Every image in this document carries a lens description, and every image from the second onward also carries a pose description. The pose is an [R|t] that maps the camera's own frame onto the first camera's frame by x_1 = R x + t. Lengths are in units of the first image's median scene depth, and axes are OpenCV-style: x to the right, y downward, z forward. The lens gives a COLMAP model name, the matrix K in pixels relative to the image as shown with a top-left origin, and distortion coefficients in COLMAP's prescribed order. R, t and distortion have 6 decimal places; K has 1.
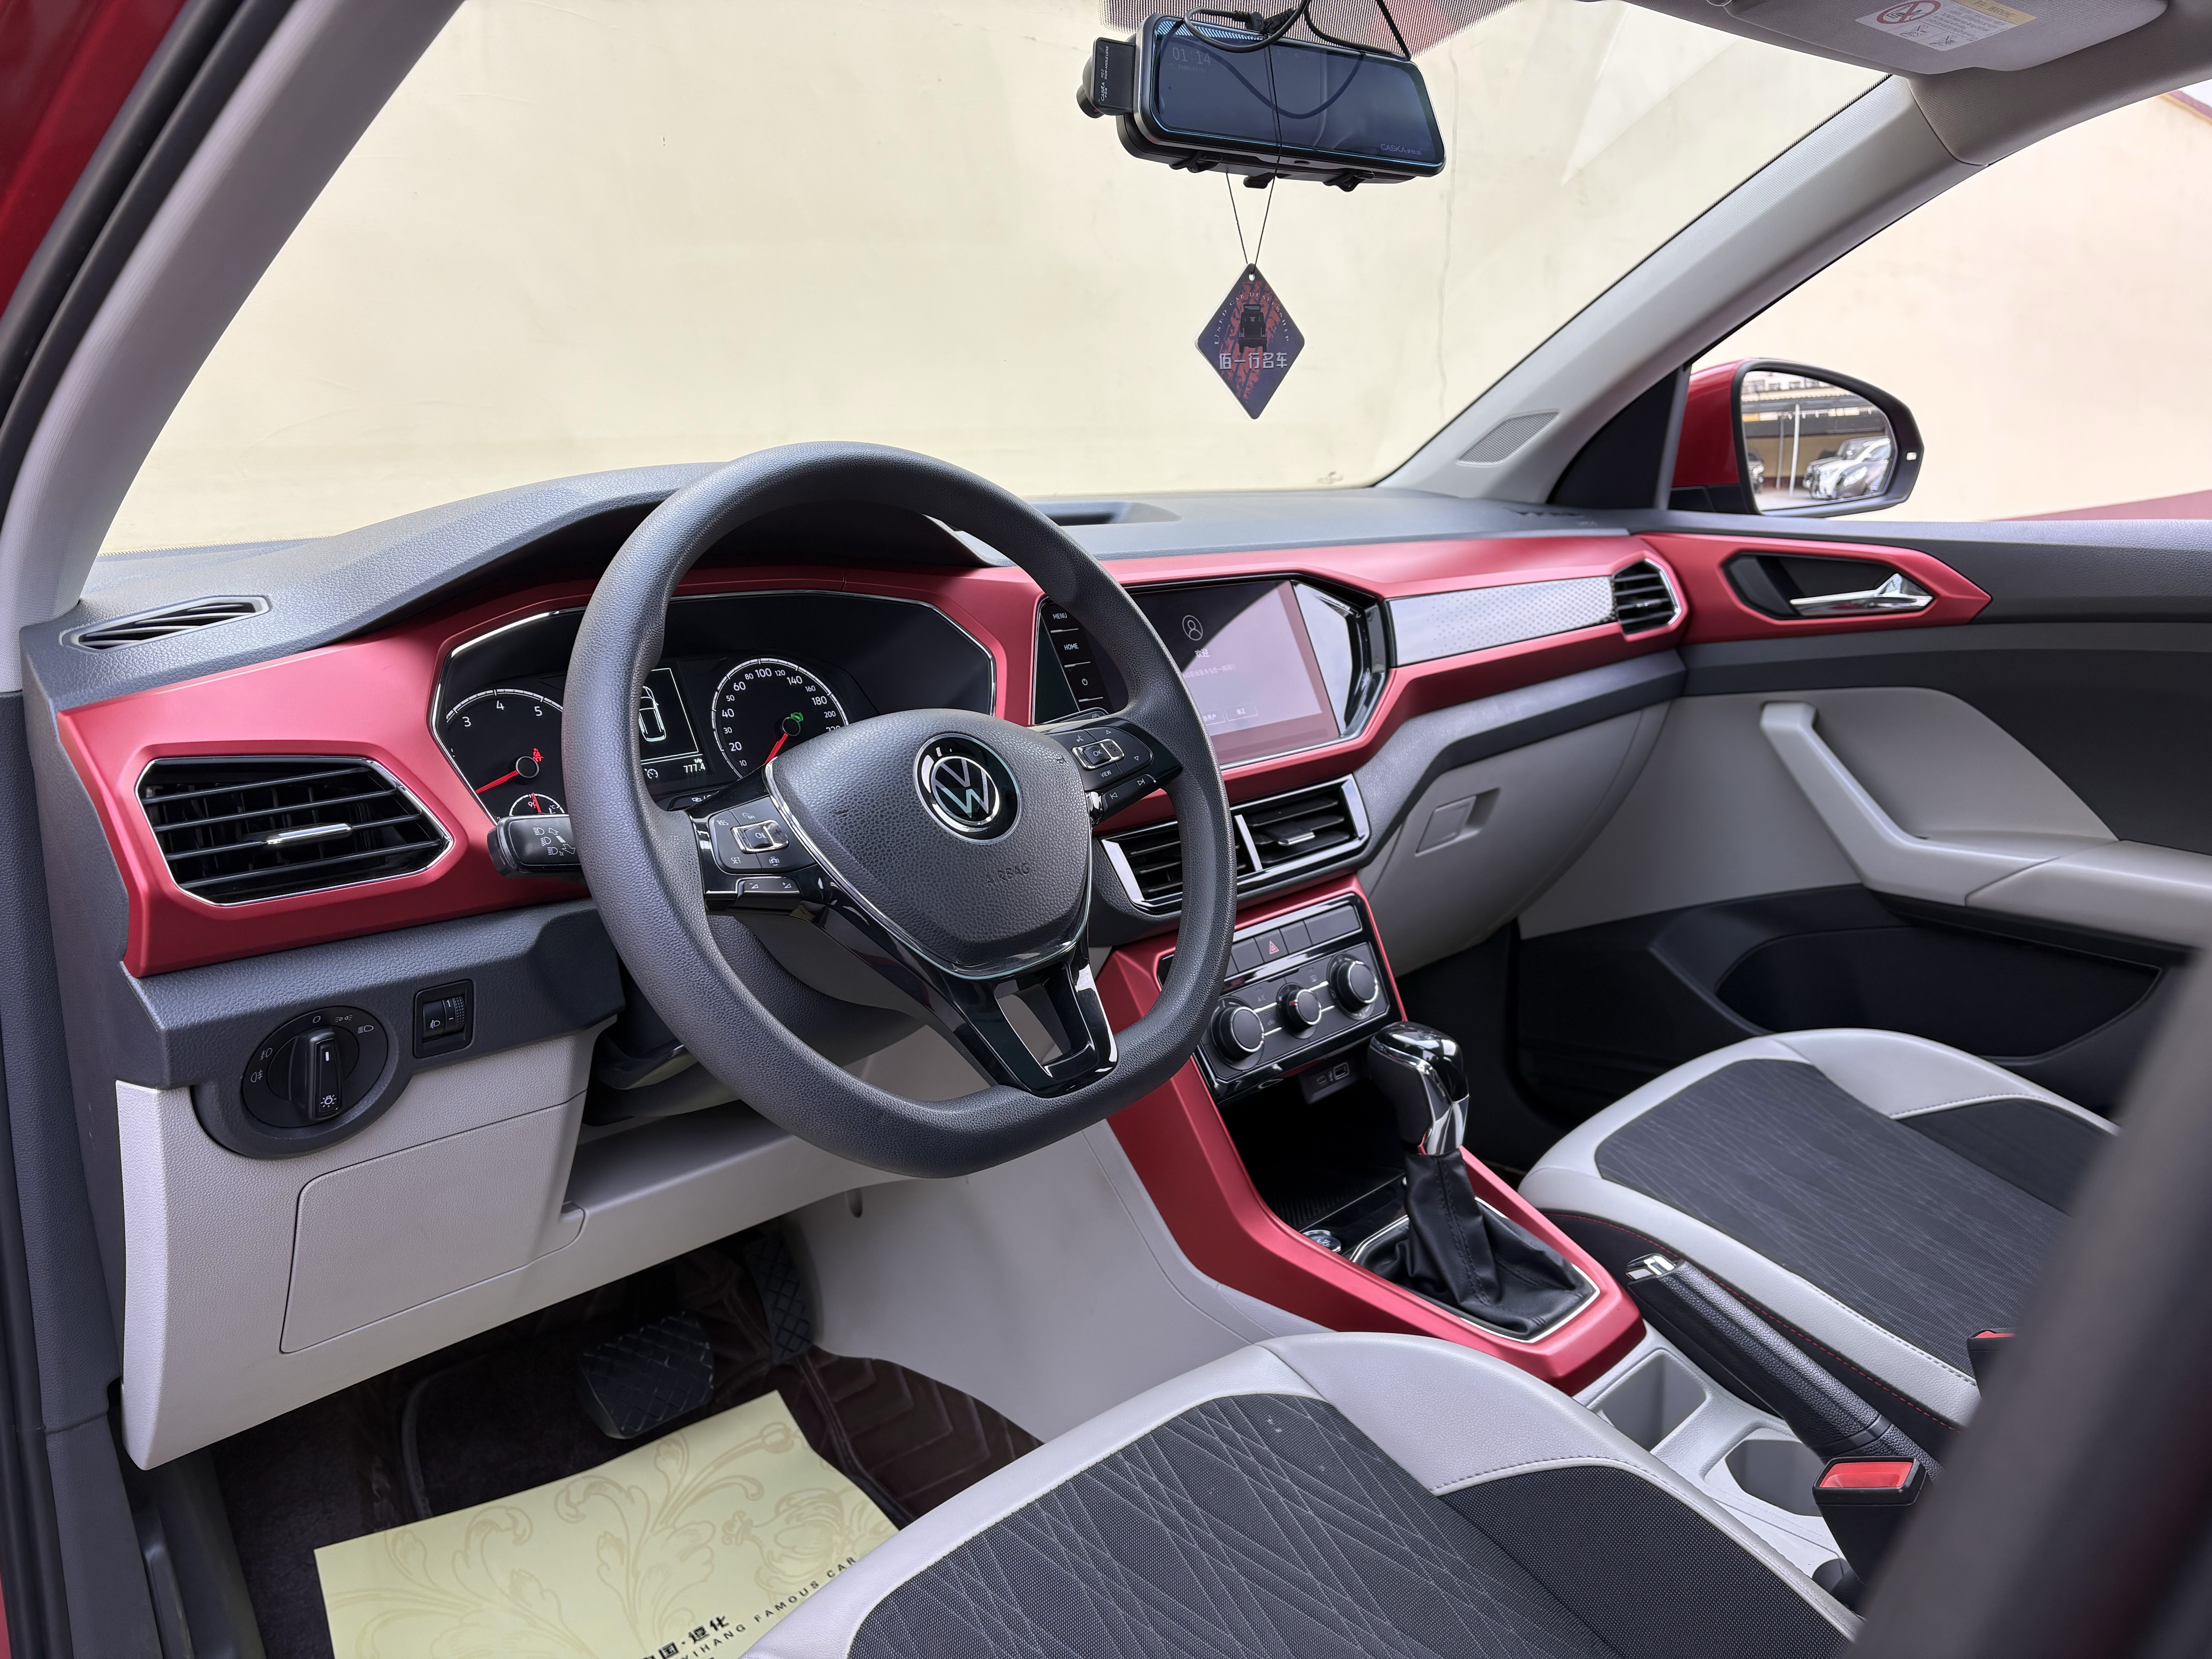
lens RADIAL K [[1656.7, 0, 1109.0], [0, 1656.7, 884.0], [0, 0, 1]] dist [0.008101, 0.001432]
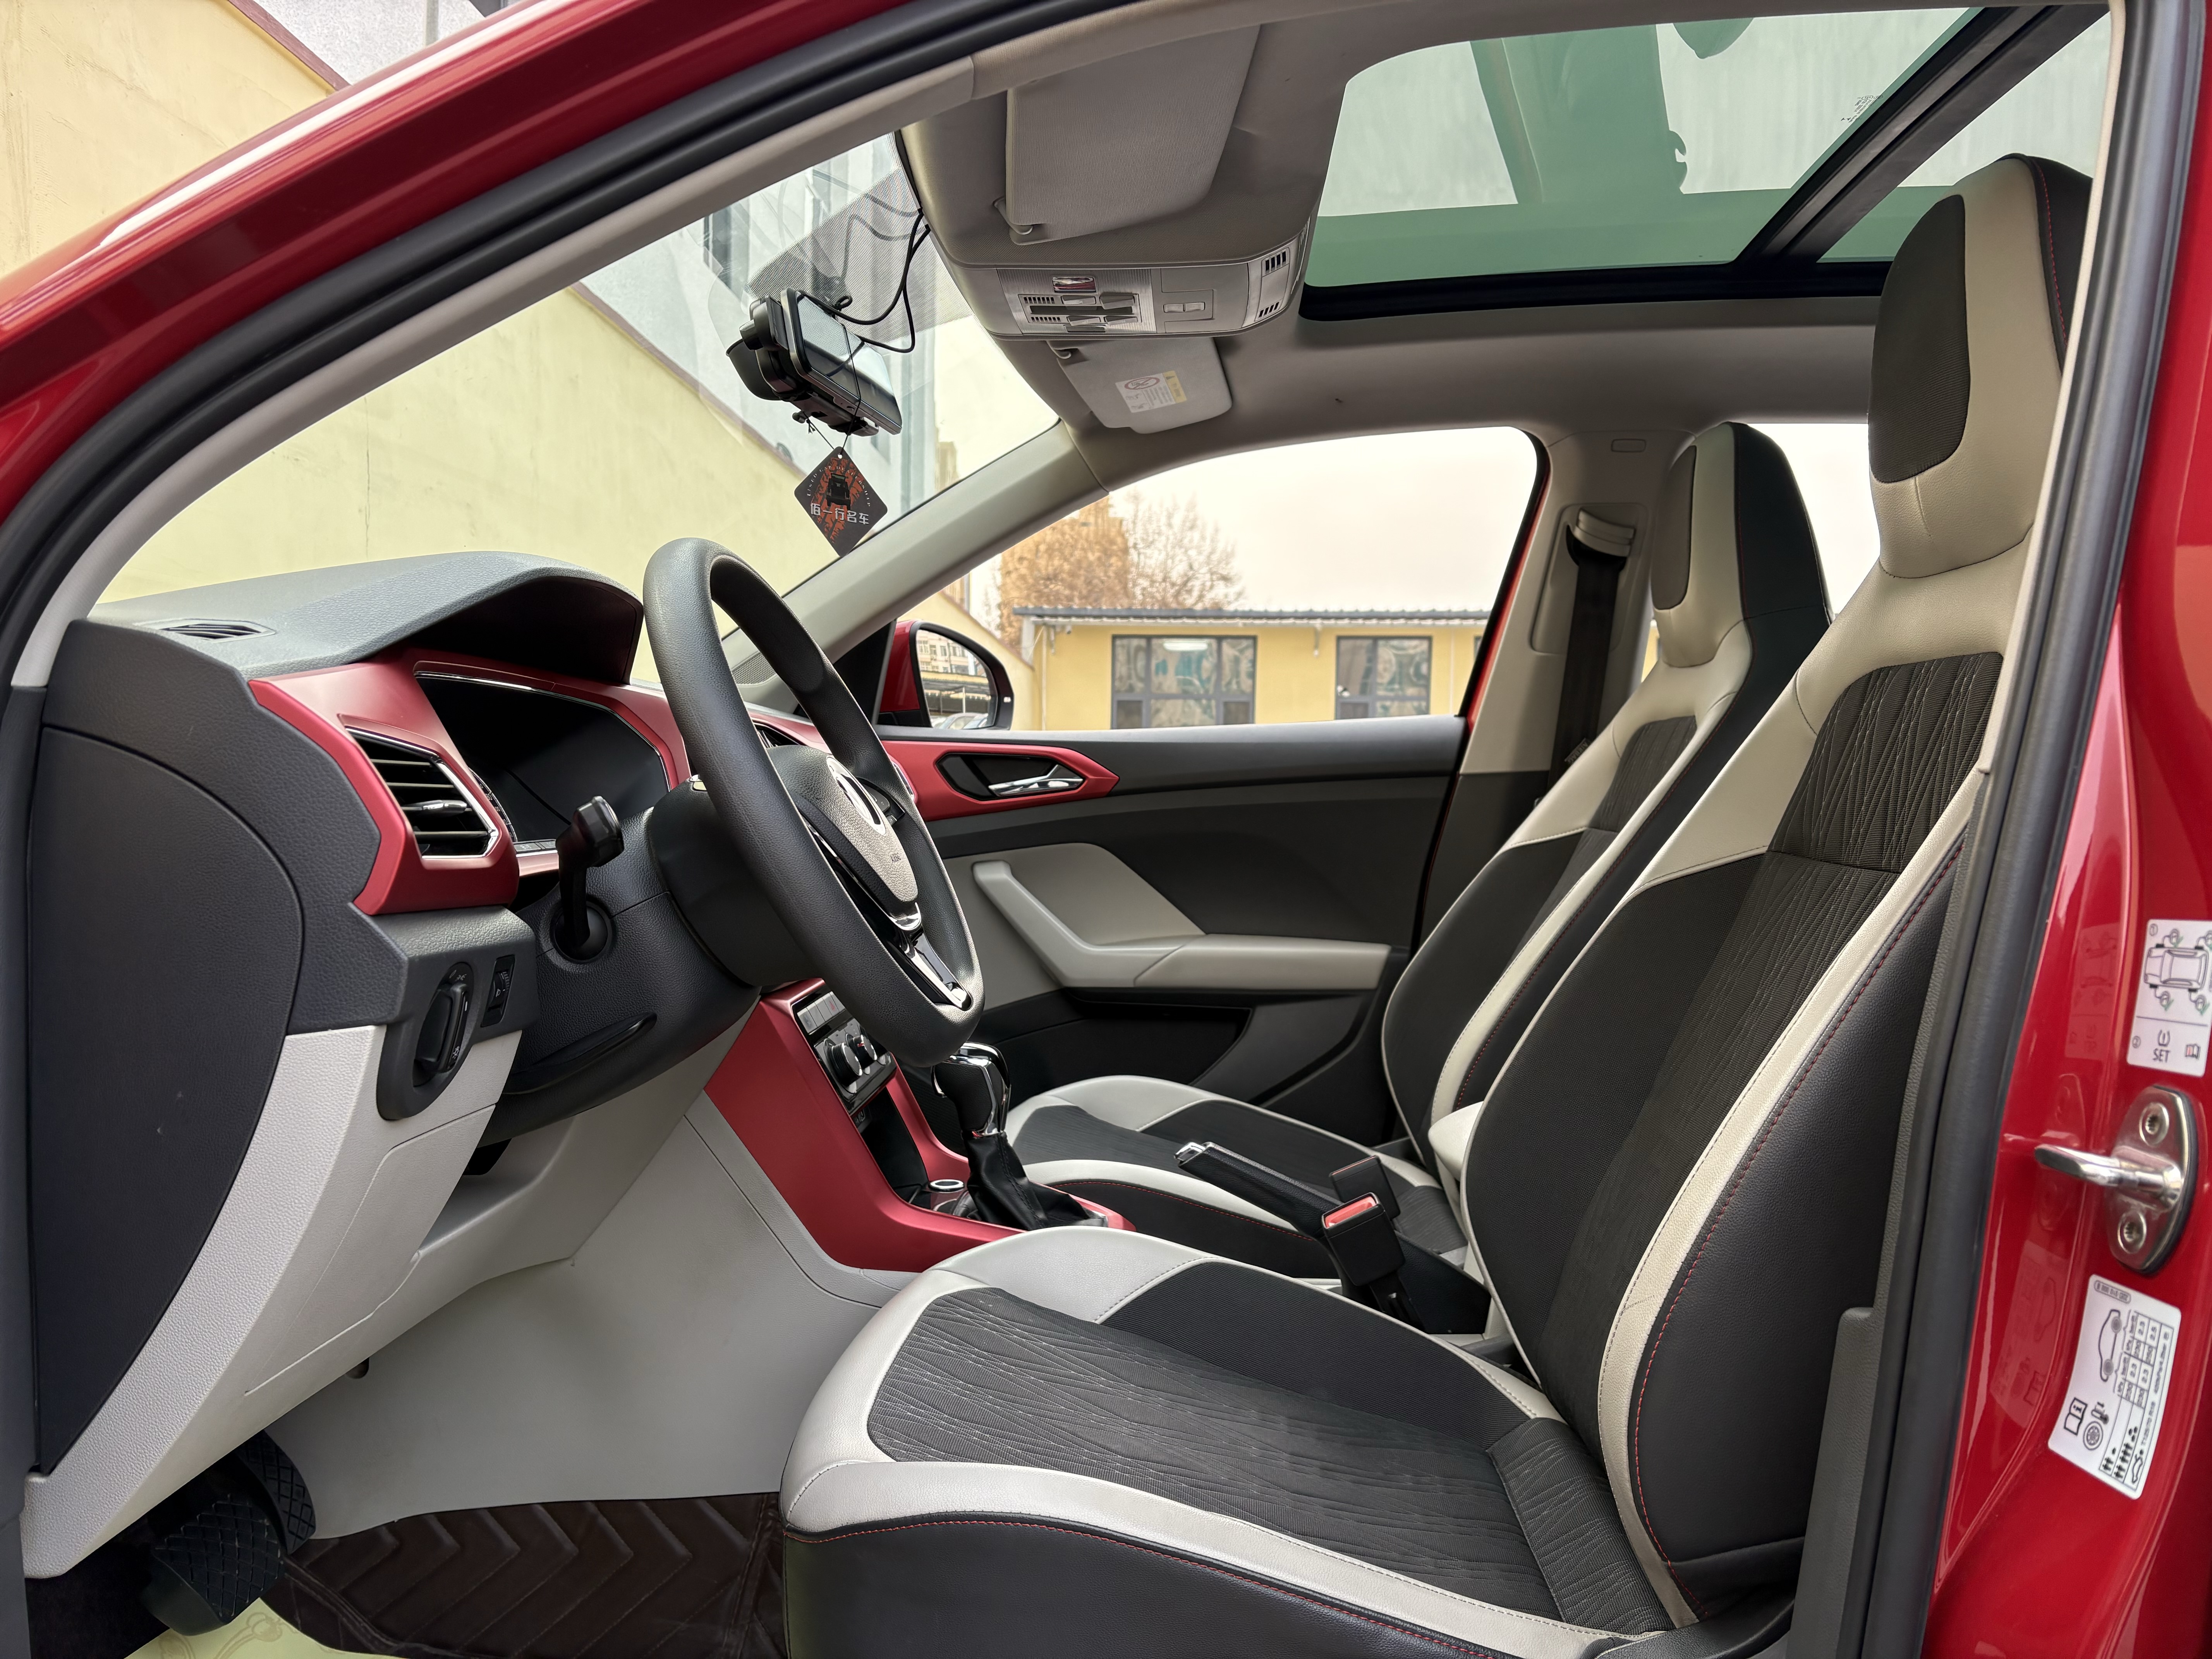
lens RADIAL K [[1671.5, 0, 1109.4], [0, 1671.5, 880.3], [0, 0, 1]] dist [0.098310, -0.159800]
pose [[0.745536, -0.025909, 0.665961, -0.489820], [0.166156, 0.974917, -0.148081, 0.141738], [-0.645420, 0.221054, 0.731141, -0.071420]]
